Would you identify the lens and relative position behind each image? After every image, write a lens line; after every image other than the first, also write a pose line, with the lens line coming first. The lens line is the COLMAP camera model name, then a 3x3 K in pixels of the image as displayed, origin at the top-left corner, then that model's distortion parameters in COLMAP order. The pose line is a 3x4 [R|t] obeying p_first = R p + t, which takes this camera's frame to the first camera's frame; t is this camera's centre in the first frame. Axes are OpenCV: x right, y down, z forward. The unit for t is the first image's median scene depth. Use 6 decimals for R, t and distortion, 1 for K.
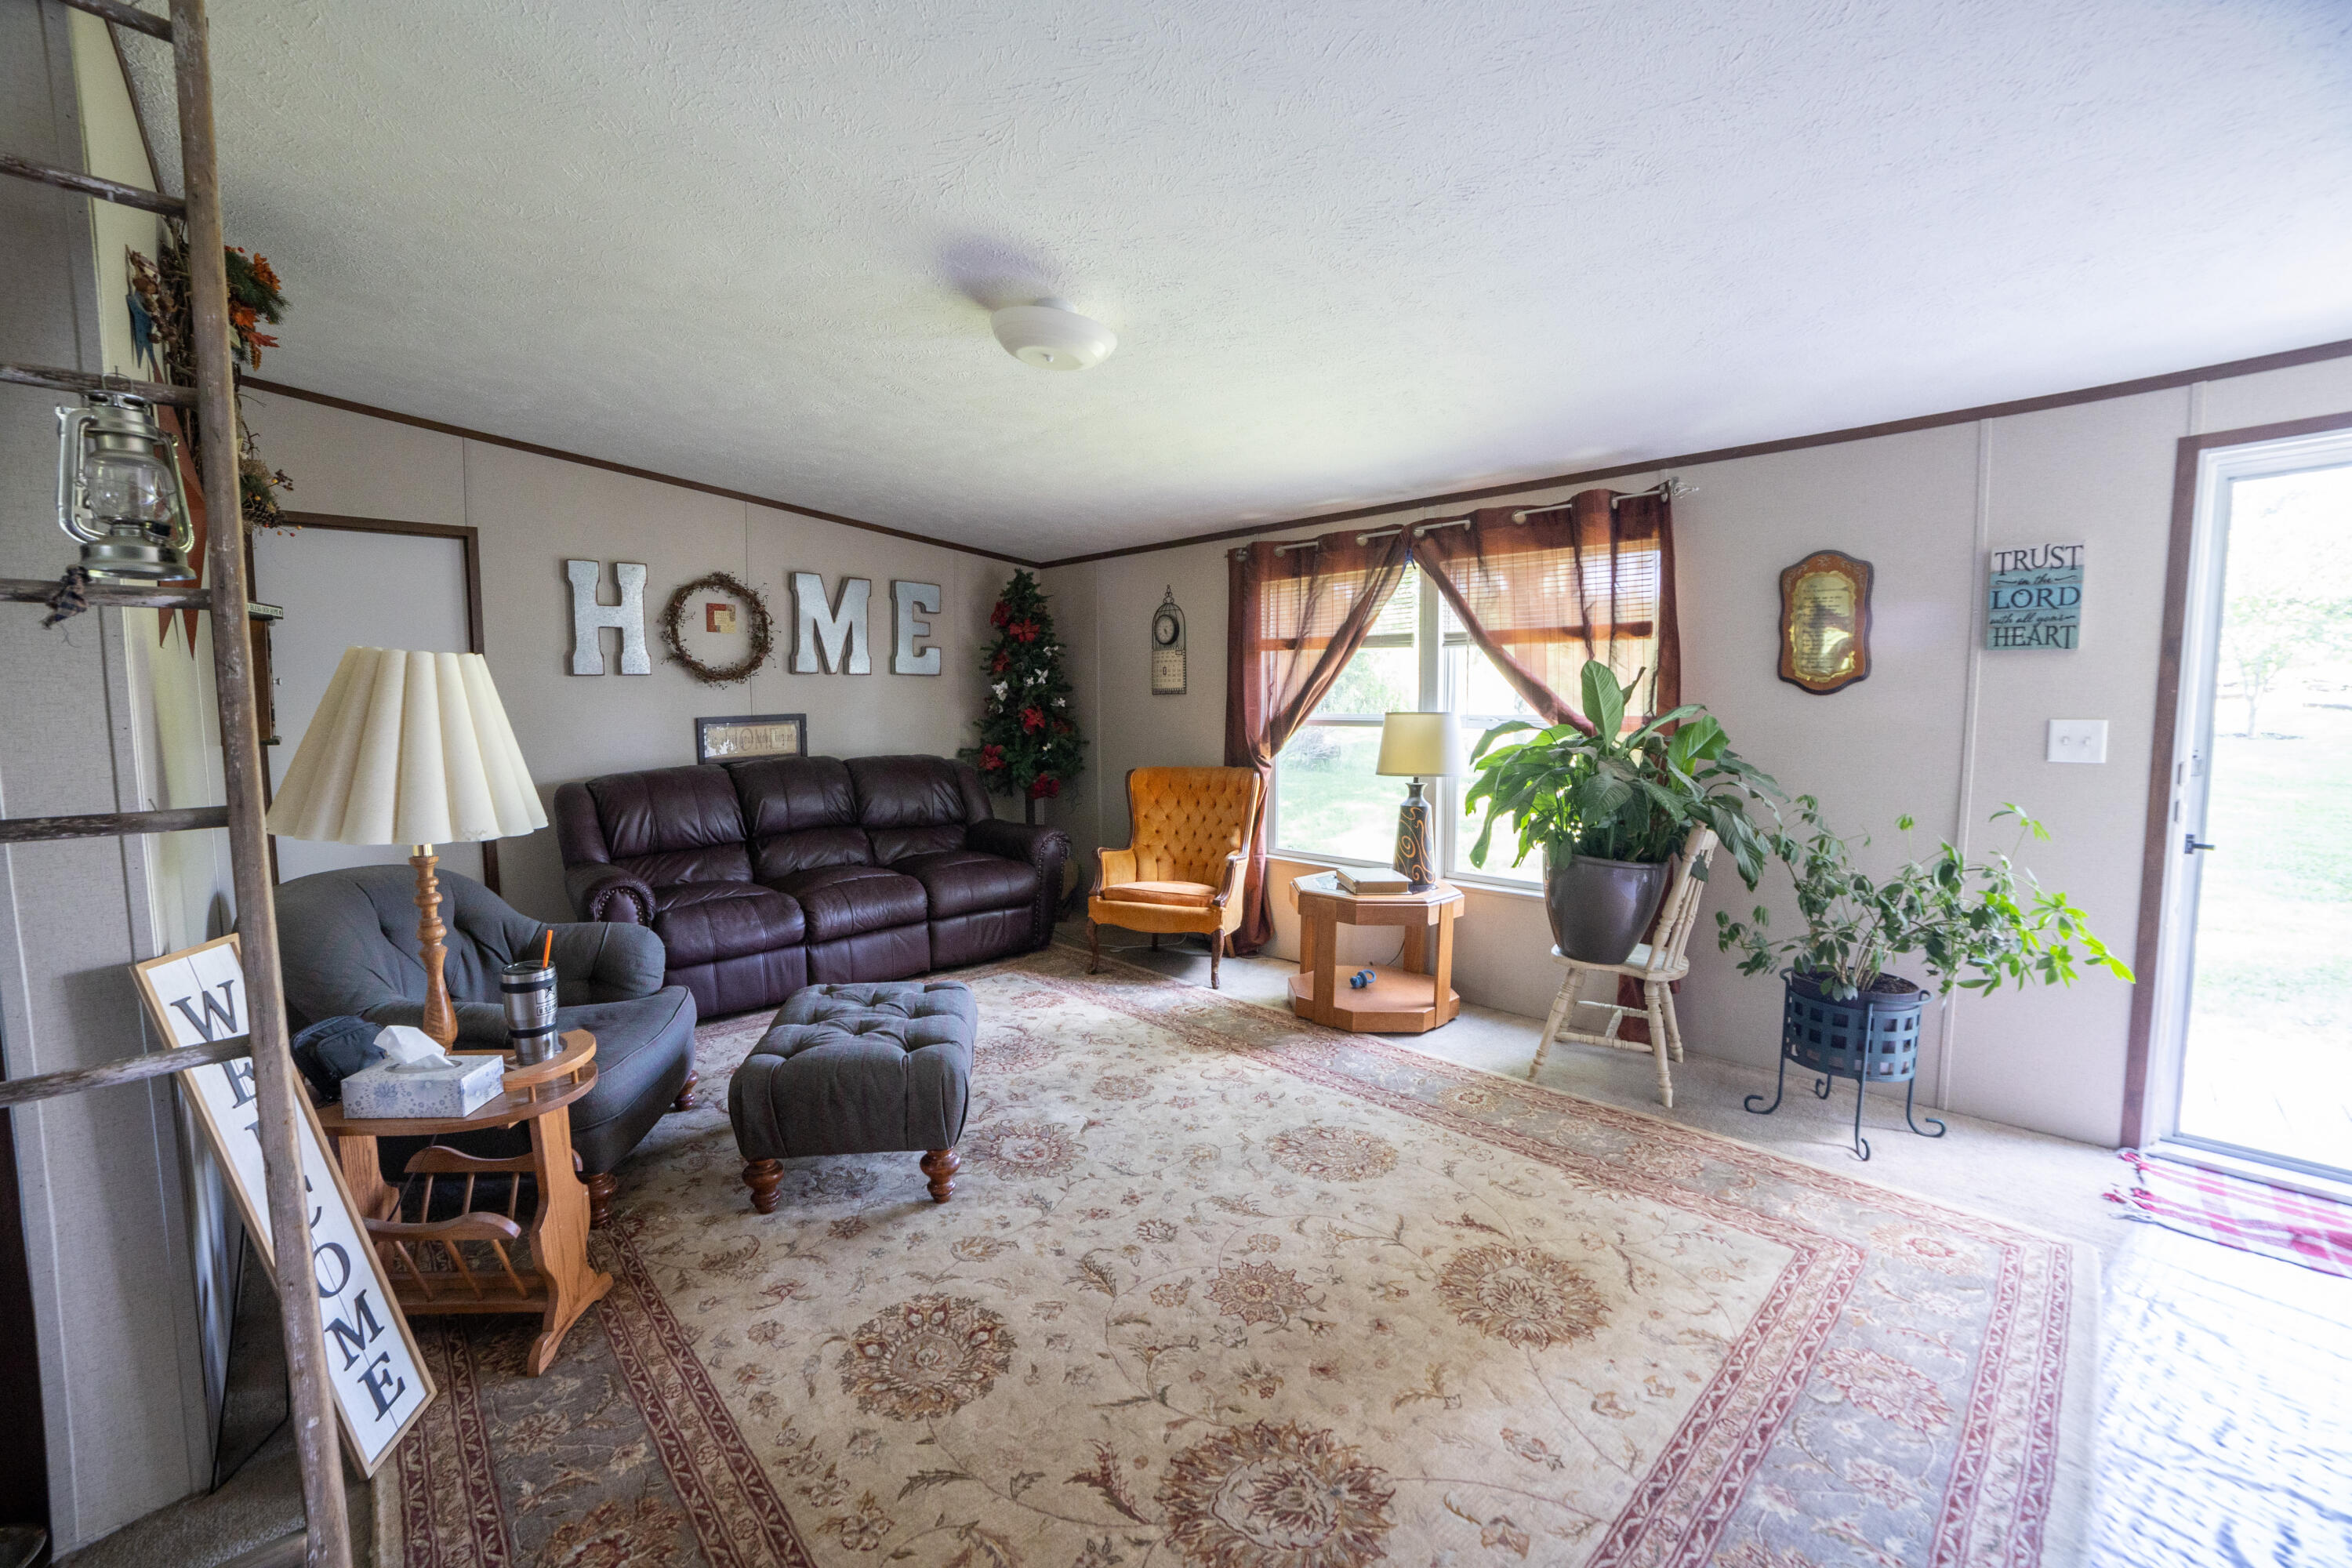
lens RADIAL K [[952.2, 0, 1153.9], [0, 952.2, 785.1], [0, 0, 1]] dist [-0.095302, 0.032146]
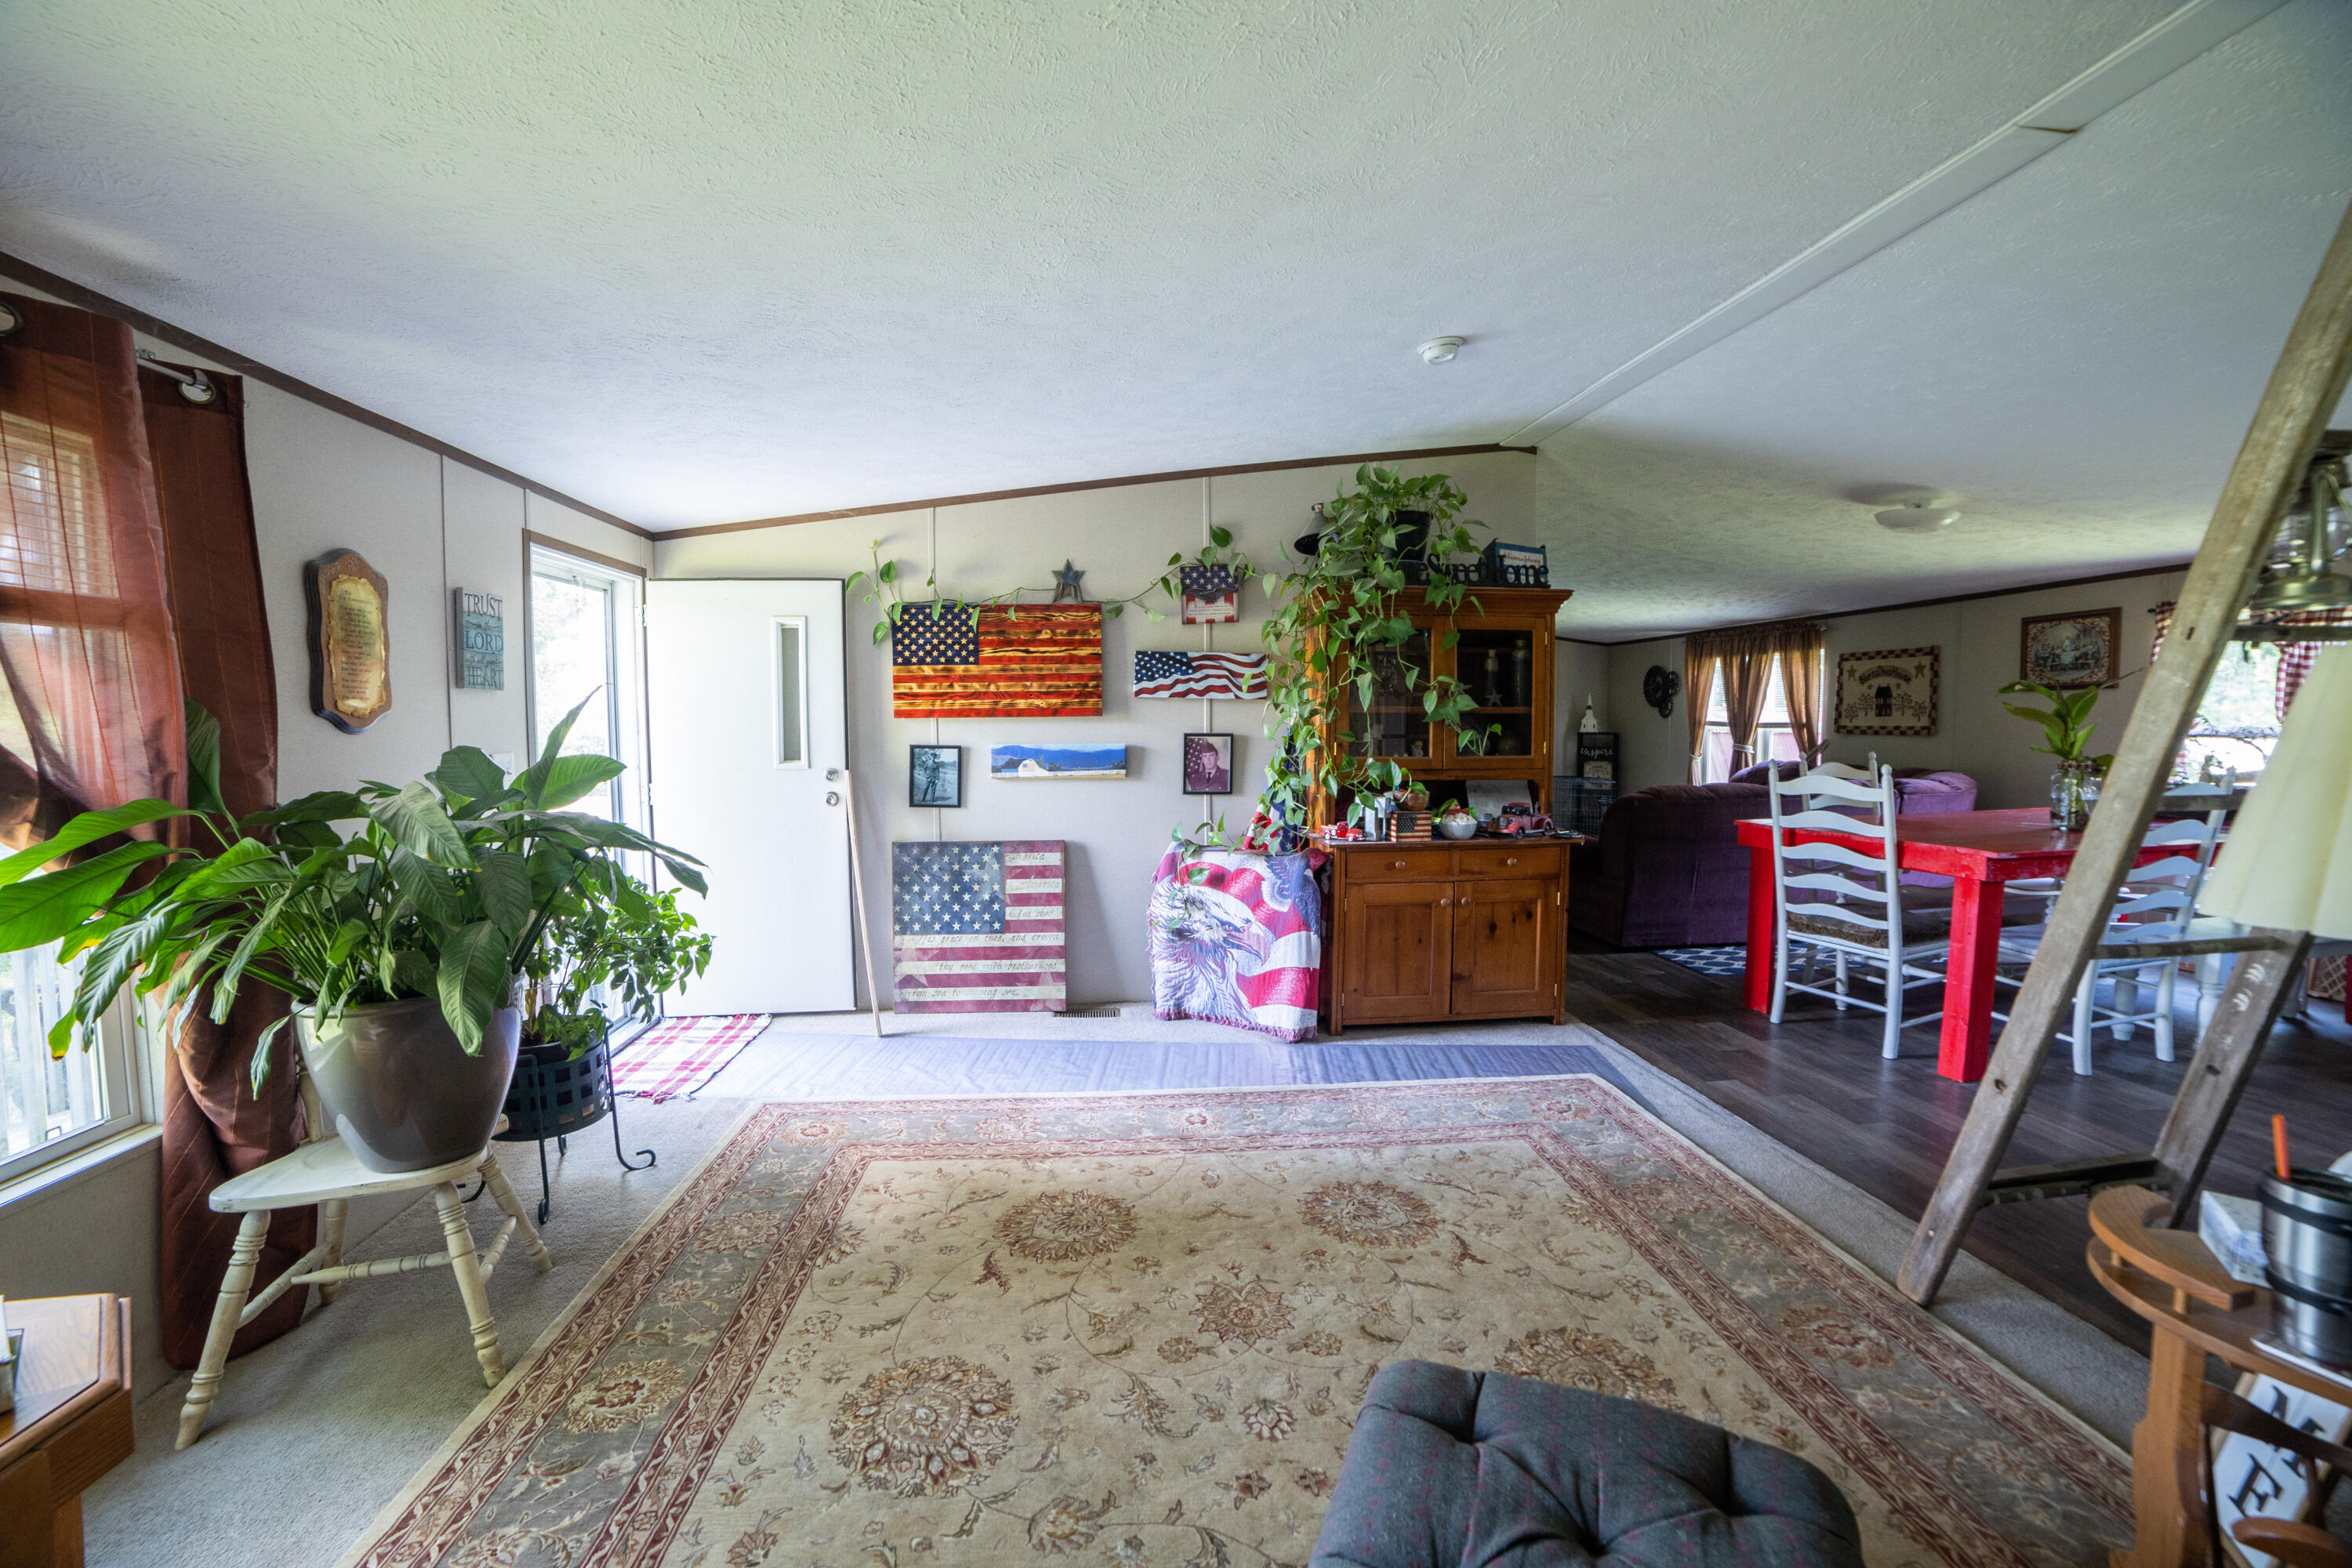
lens RADIAL K [[969.0, 0, 1164.5], [0, 969.0, 777.8], [0, 0, 1]] dist [-0.104475, 0.034615]
pose [[-0.788284, -0.021878, 0.614922, -0.290296], [0.069689, 0.989763, 0.124551, -0.108189], [-0.611352, 0.141035, -0.778690, 1.174353]]
